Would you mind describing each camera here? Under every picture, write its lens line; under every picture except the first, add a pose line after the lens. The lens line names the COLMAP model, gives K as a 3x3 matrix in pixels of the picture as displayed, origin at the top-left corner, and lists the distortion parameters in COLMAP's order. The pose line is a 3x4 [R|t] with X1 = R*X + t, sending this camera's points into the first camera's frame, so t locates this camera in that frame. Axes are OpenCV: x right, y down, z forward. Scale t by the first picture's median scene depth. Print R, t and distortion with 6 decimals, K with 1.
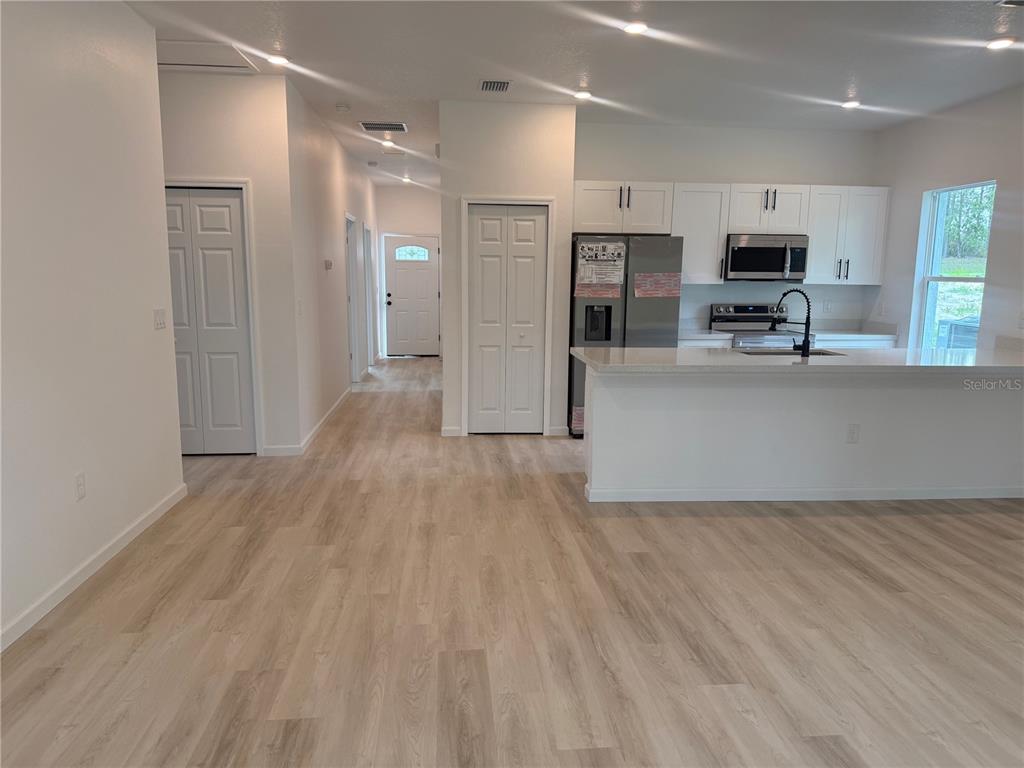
lens RADIAL K [[708.6, 0, 514.2], [0, 708.6, 391.4], [0, 0, 1]] dist [0.108701, -0.171048]
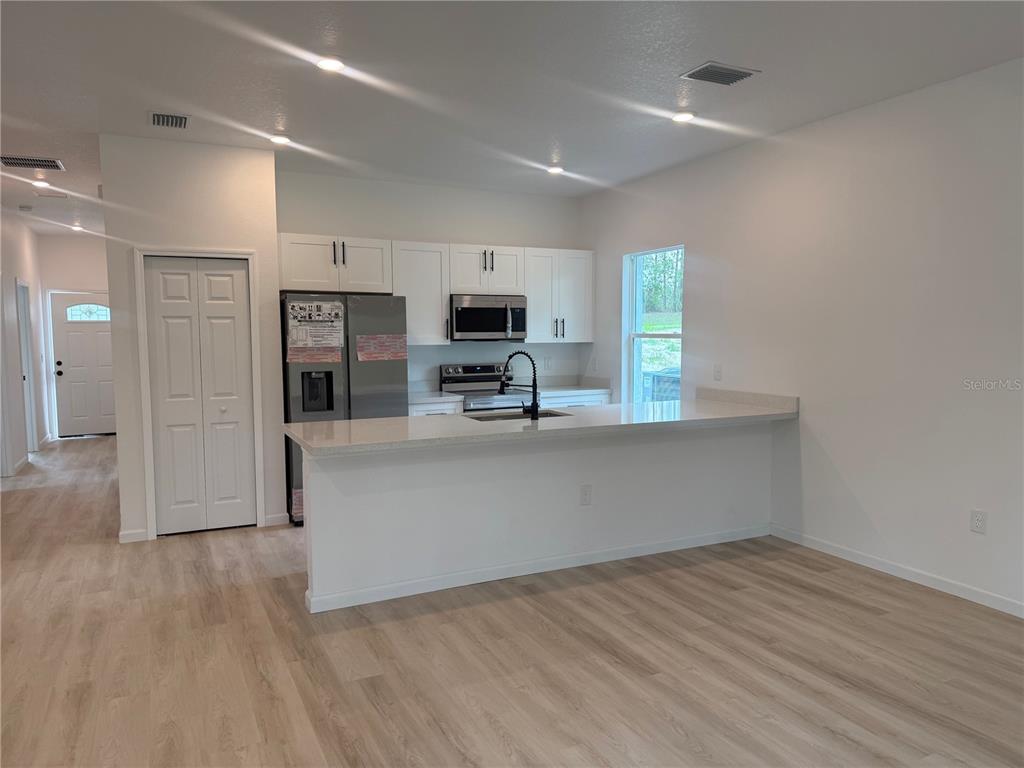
lens RADIAL K [[708.6, 0, 514.2], [0, 708.6, 391.4], [0, 0, 1]] dist [0.108701, -0.171048]
pose [[0.932548, -0.048331, 0.357795, 0.031915], [0.075814, 0.995118, -0.063180, -0.023719], [-0.352995, 0.086044, 0.931660, 0.096066]]
